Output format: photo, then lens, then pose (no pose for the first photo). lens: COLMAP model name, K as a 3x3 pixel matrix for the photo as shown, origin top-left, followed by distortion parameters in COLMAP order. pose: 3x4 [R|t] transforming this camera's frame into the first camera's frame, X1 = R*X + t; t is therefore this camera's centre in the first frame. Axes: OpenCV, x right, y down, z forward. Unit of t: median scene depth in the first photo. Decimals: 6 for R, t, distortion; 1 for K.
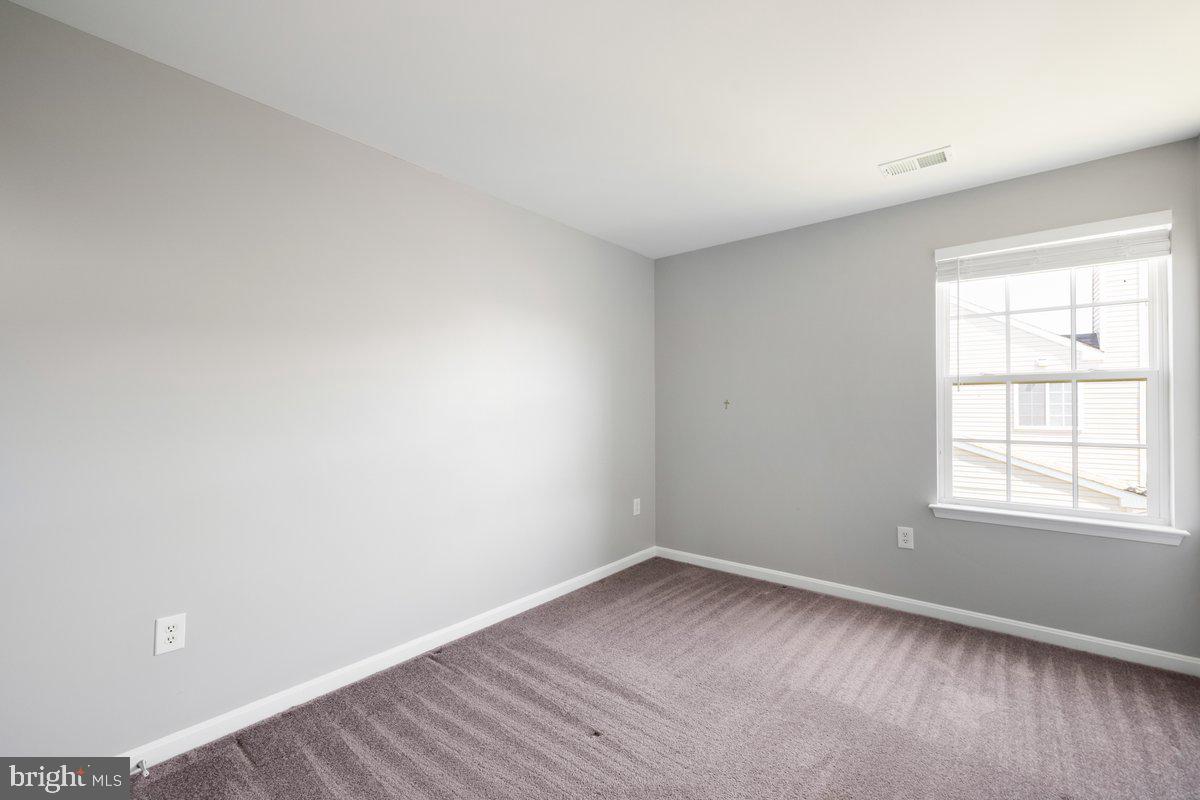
lens RADIAL K [[508.6, 0, 600.0], [0, 508.6, 400.0], [0, 0, 1]] dist [0.000272, 0.000104]
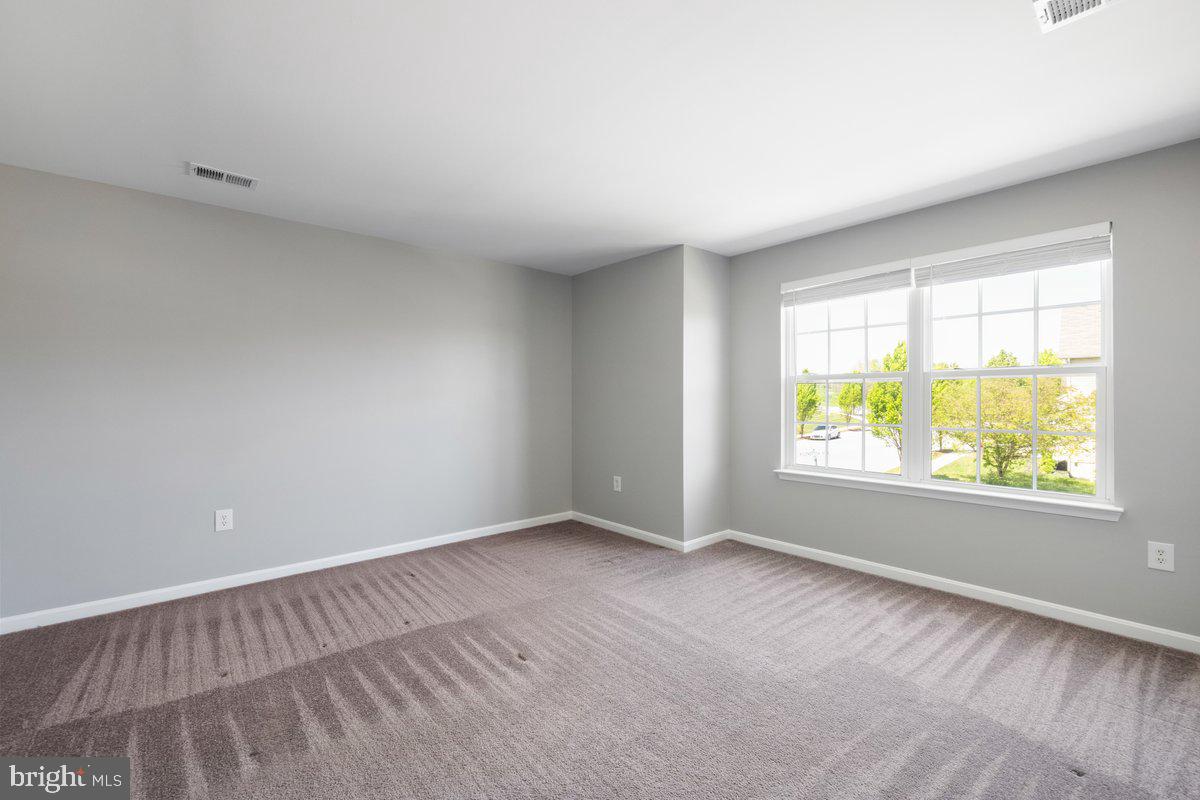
lens RADIAL K [[517.4, 0, 684.4], [0, 517.4, 402.0], [0, 0, 1]] dist [0.021421, 0.000157]
pose [[0.998138, 0.001107, -0.060991, 0.418441], [0.000268, 0.999746, 0.022534, -0.007943], [0.061000, -0.022508, 0.997884, -0.355651]]
